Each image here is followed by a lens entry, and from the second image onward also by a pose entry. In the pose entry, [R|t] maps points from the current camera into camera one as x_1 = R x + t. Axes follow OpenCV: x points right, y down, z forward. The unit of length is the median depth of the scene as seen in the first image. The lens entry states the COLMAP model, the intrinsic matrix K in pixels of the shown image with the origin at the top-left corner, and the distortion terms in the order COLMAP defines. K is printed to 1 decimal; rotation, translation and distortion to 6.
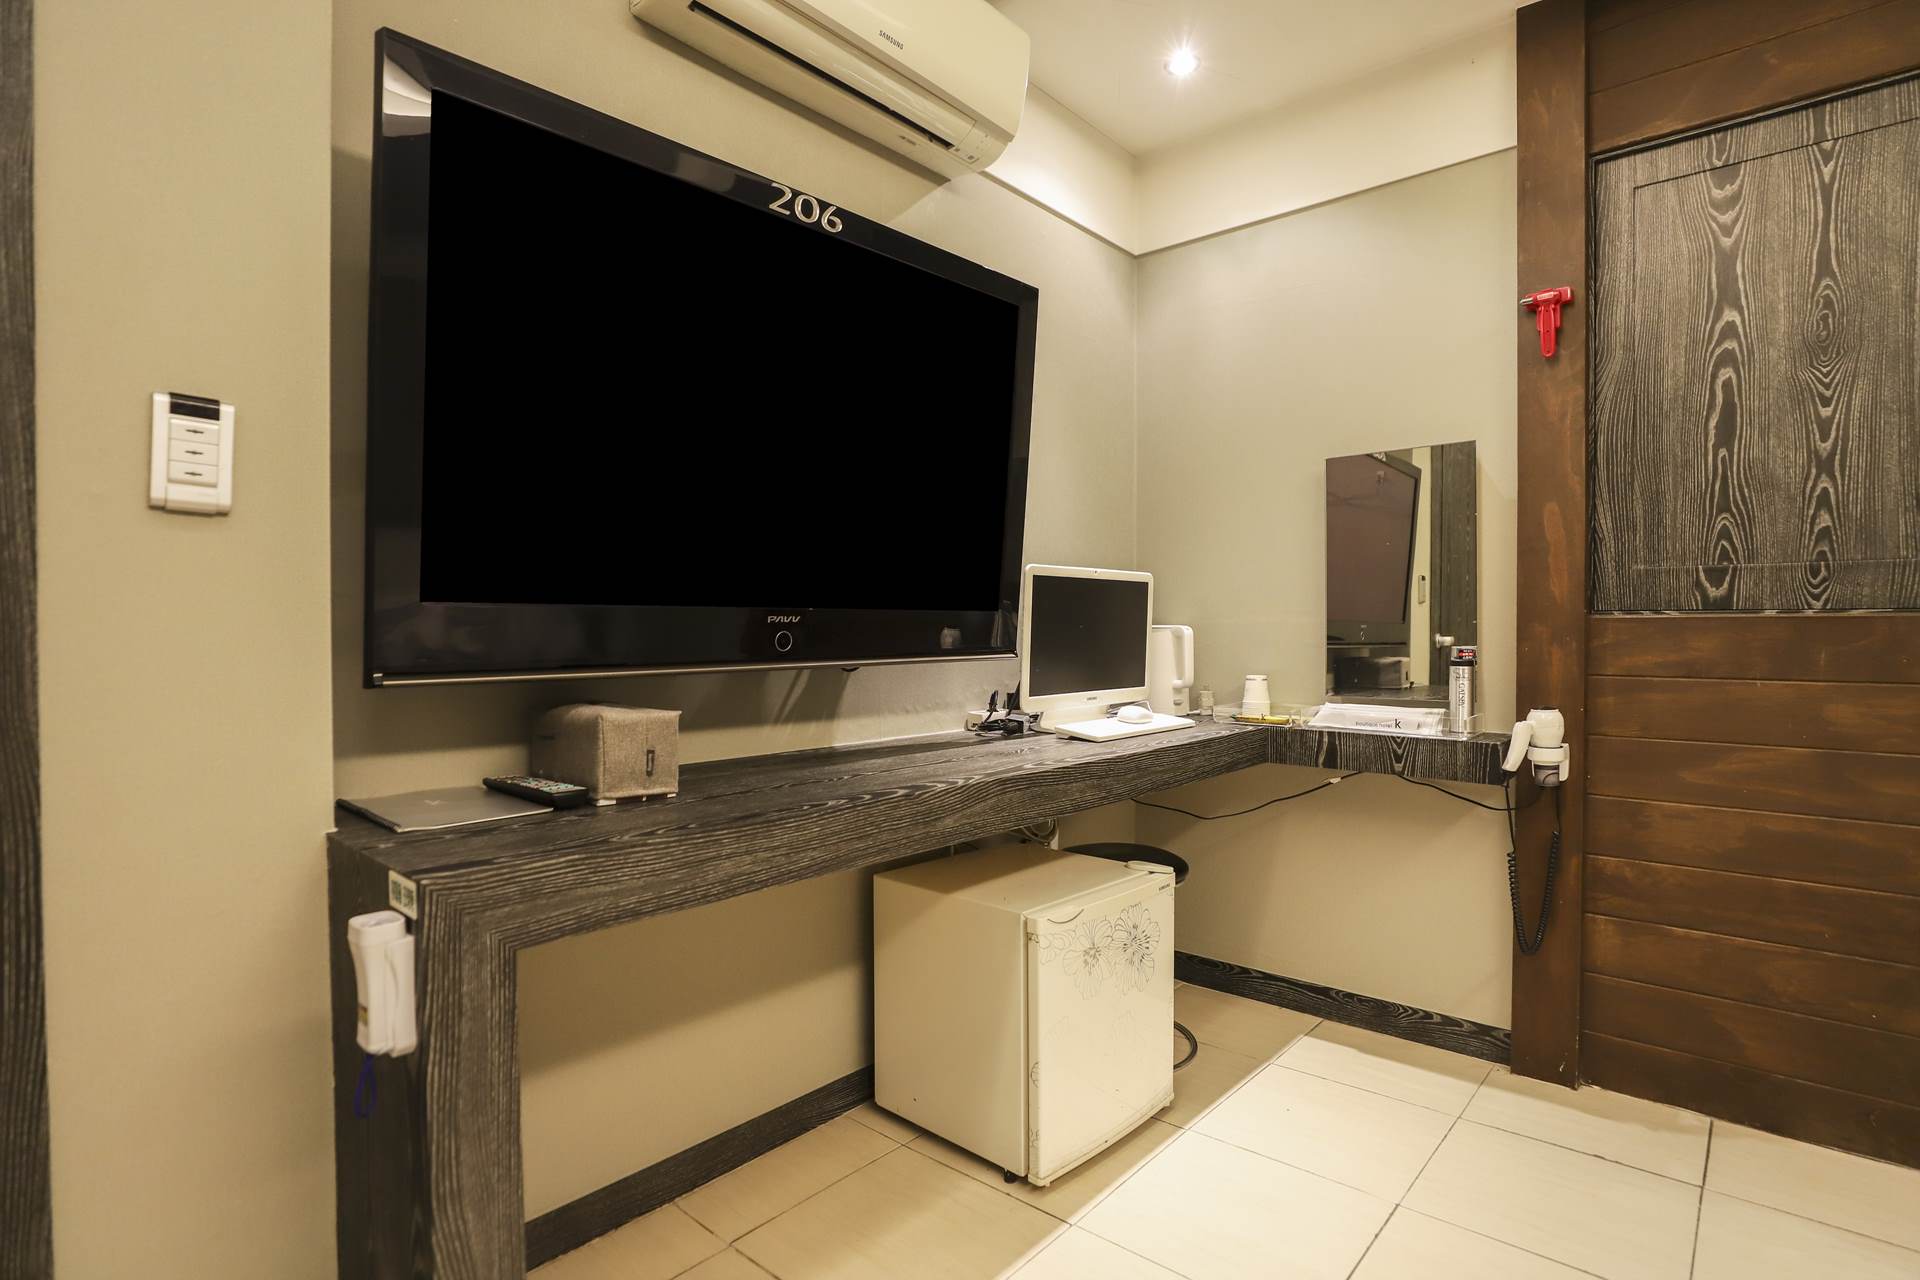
lens RADIAL K [[942.2, 0, 960.0], [0, 942.2, 640.0], [0, 0, 1]] dist [-0.034745, 0.008922]
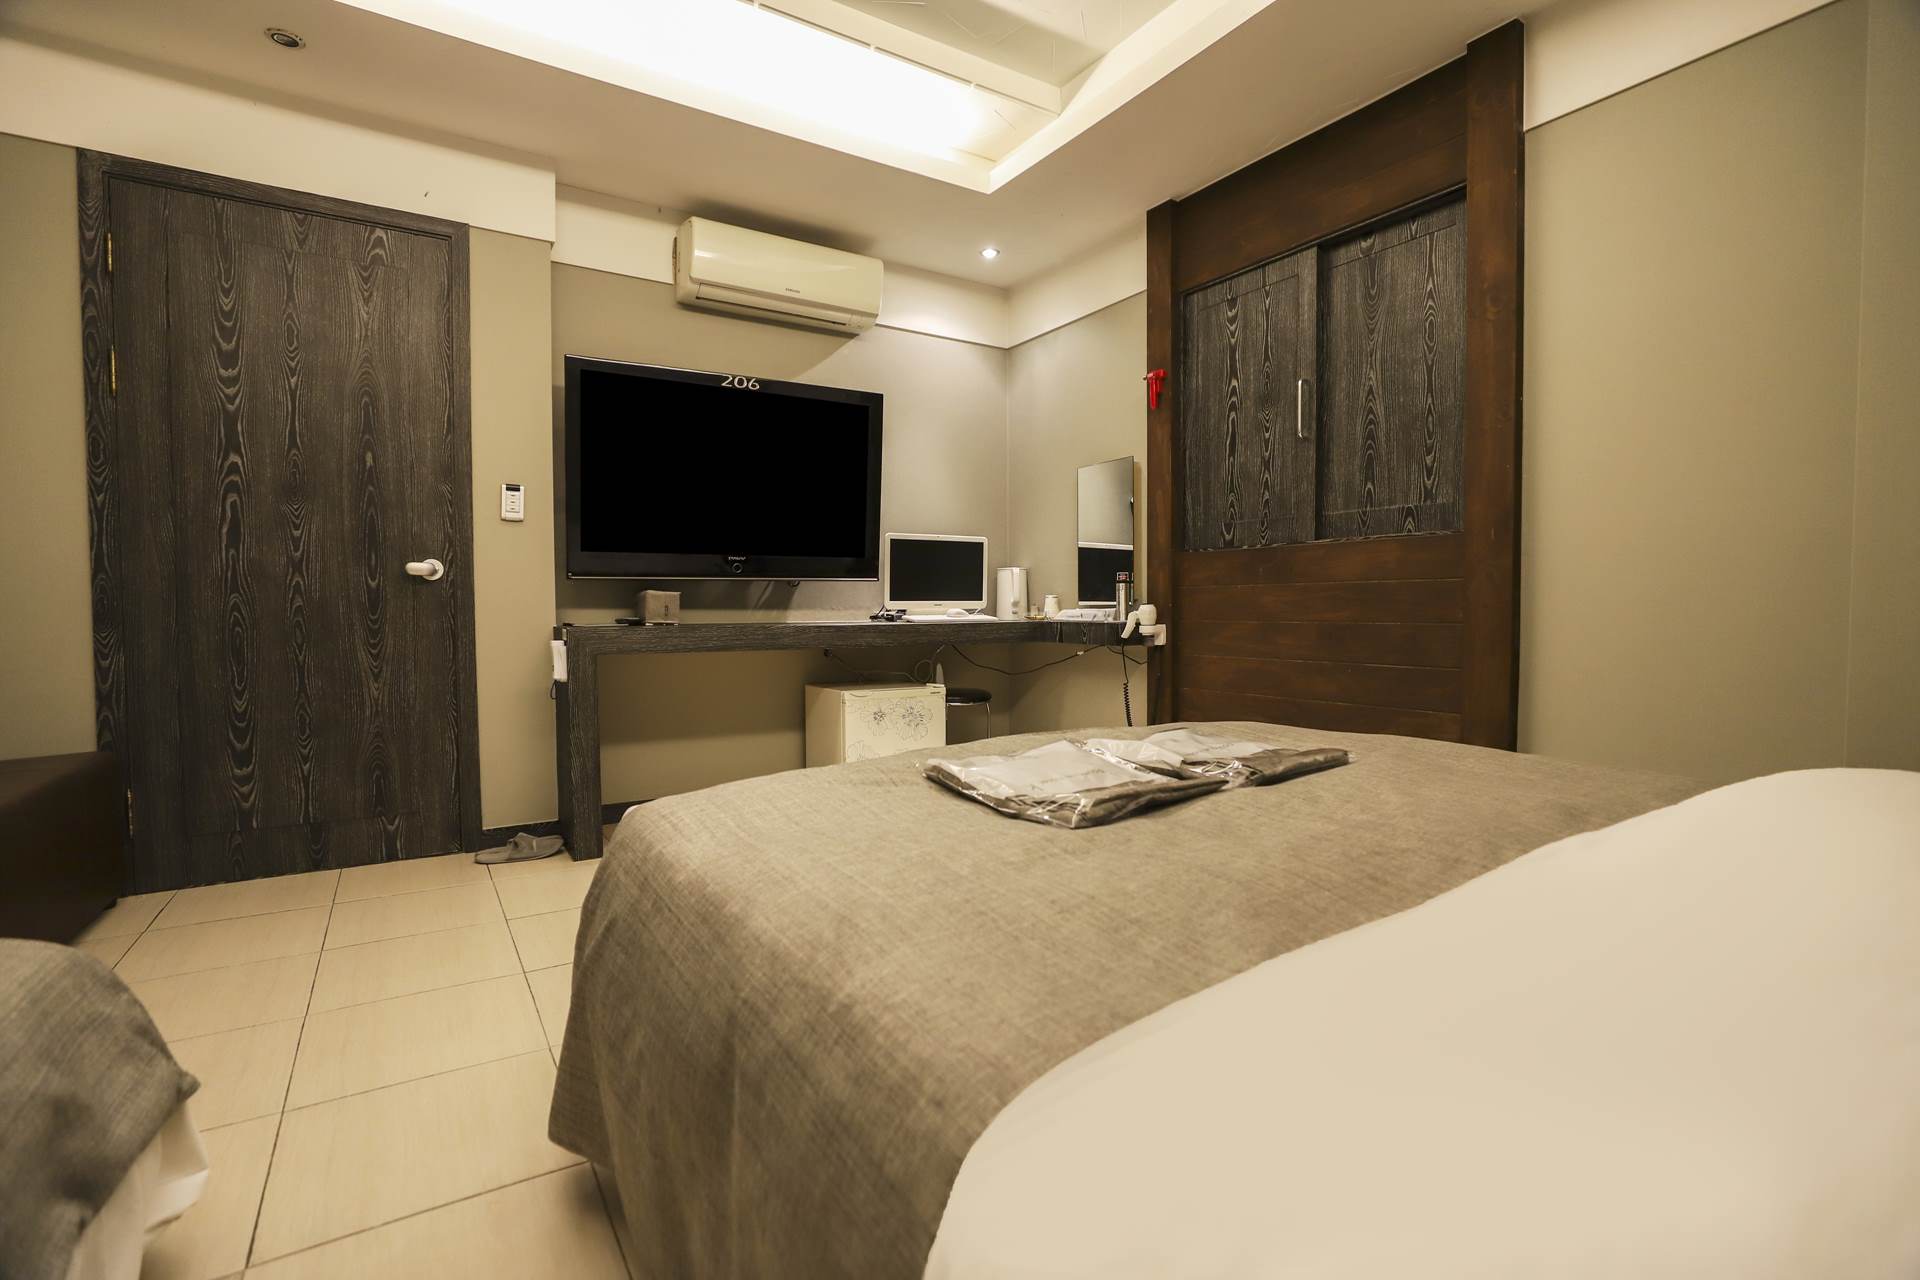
lens RADIAL K [[871.3, 0, 965.3], [0, 871.3, 640.4], [0, 0, 1]] dist [-0.044466, 0.013570]
pose [[0.963271, 0.005575, -0.268475, 0.790760], [0.001048, 0.999699, 0.024520, 0.108900], [0.268531, -0.023901, 0.962975, -0.779815]]
